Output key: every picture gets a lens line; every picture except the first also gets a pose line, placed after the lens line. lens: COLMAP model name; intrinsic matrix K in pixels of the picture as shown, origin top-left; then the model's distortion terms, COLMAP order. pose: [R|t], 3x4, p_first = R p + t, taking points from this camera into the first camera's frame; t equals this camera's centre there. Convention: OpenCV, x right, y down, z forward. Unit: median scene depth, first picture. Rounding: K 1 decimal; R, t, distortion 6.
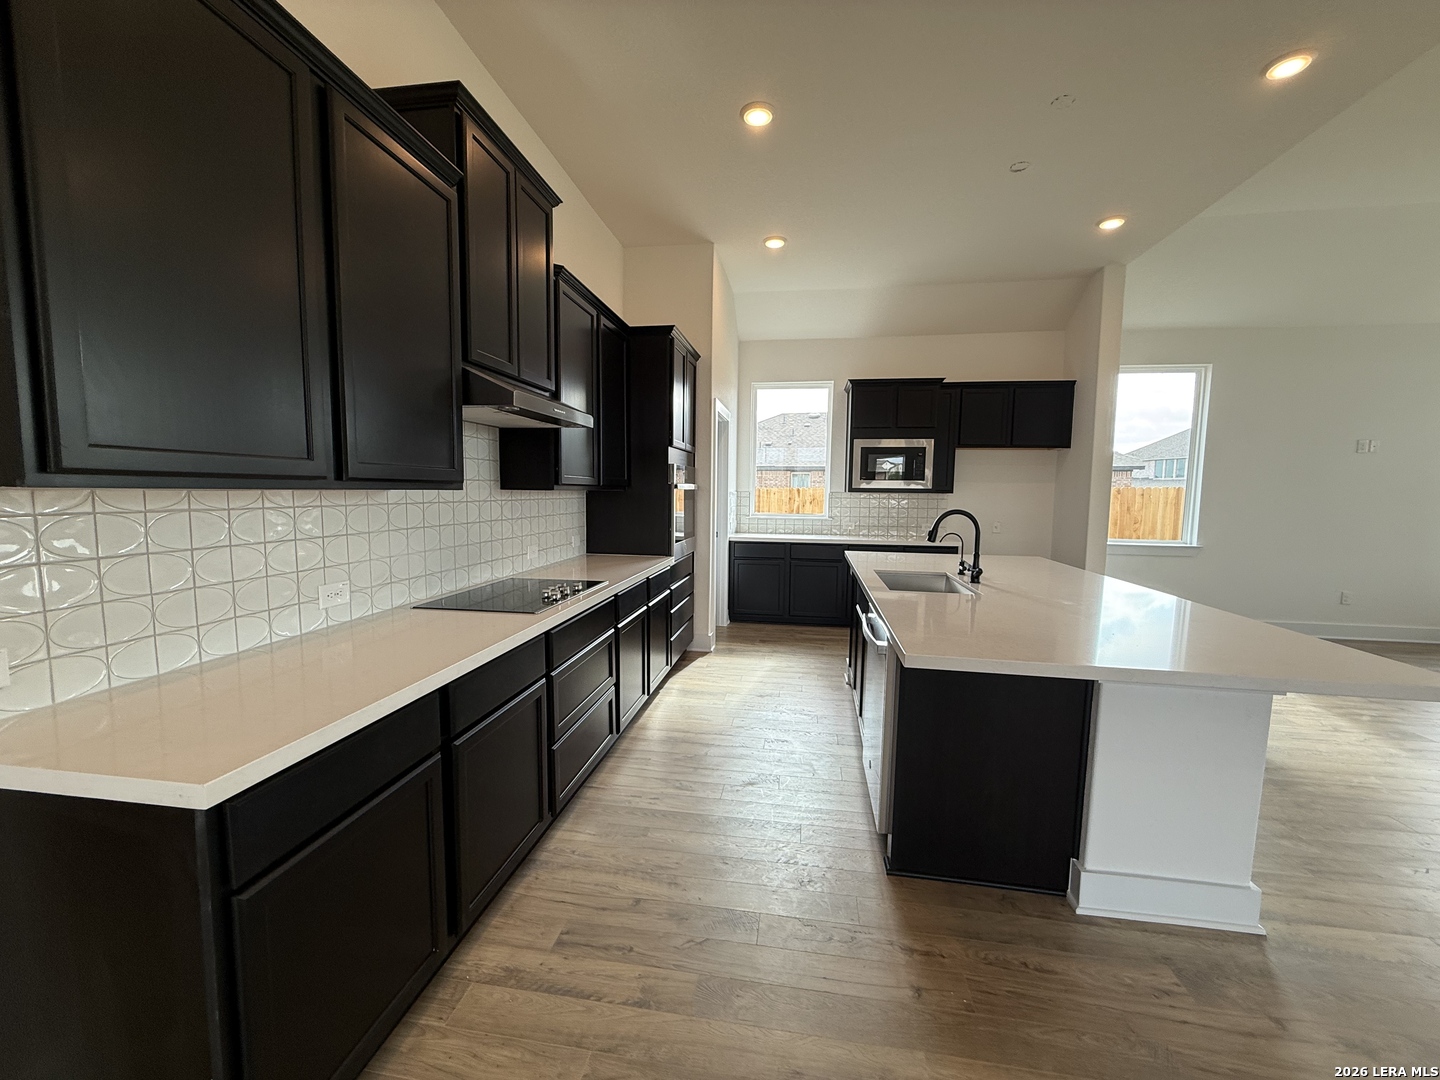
lens RADIAL K [[576.4, 0, 720.0], [0, 576.4, 540.0], [0, 0, 1]] dist [0.003564, 0.000225]
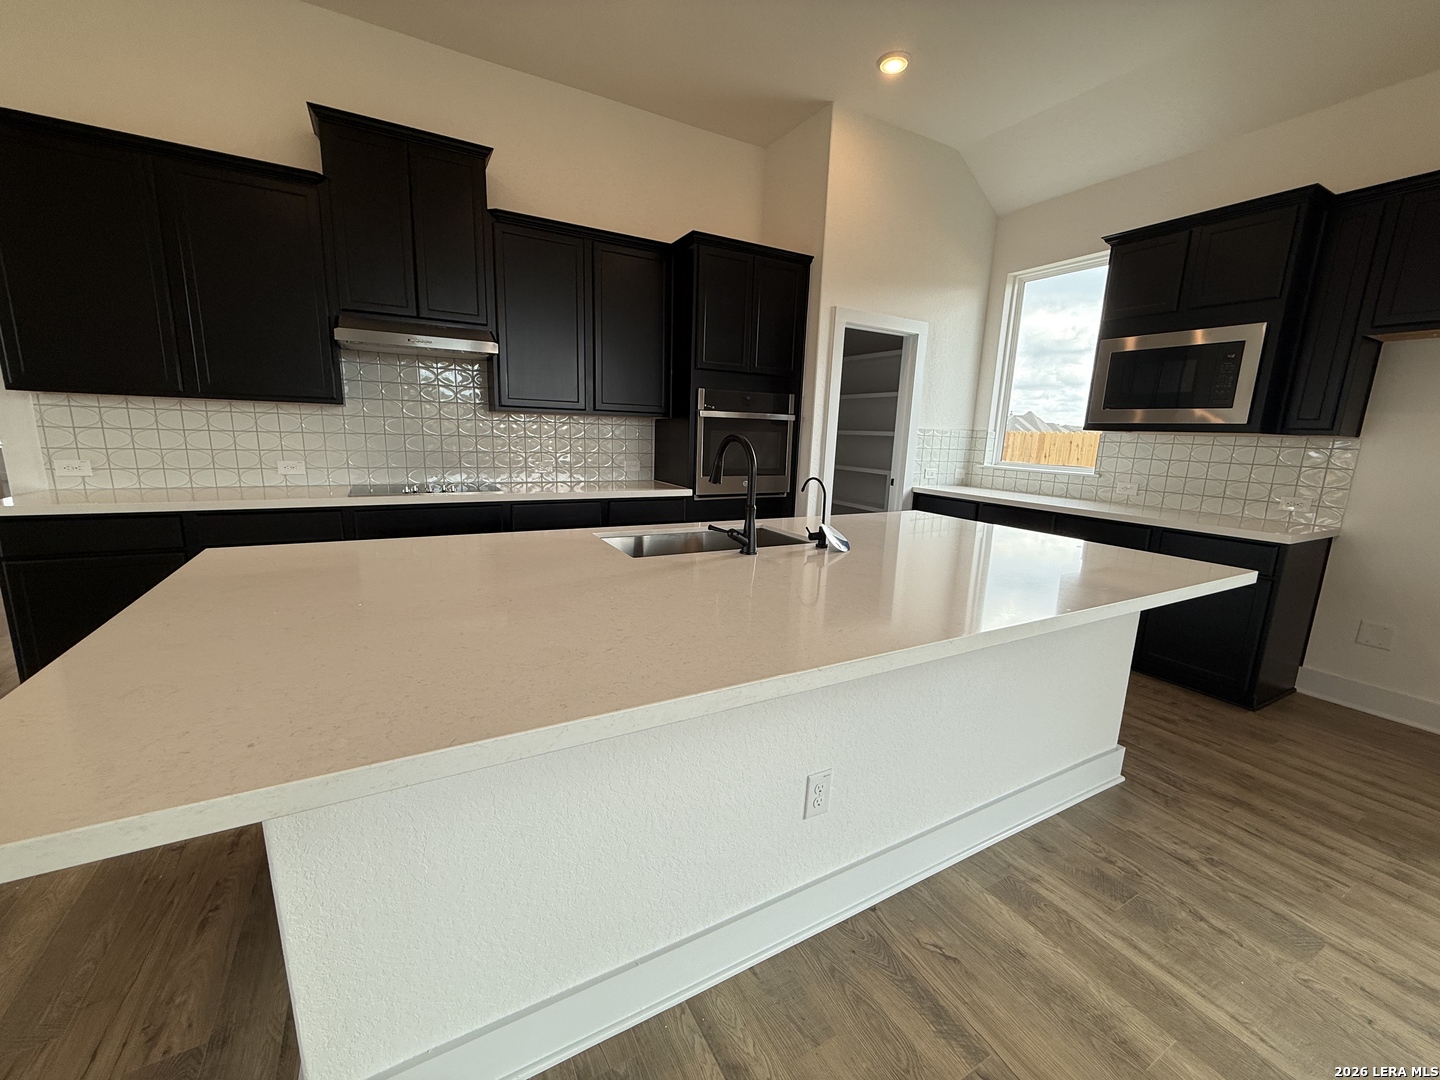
lens RADIAL K [[566.7, 0, 723.6], [0, 566.7, 550.2], [0, 0, 1]] dist [0.002082, -0.000306]
pose [[0.616457, 0.173871, -0.767951, 1.418936], [-0.094087, 0.984593, 0.147394, -0.030016], [0.781747, -0.018608, 0.623318, 0.946804]]
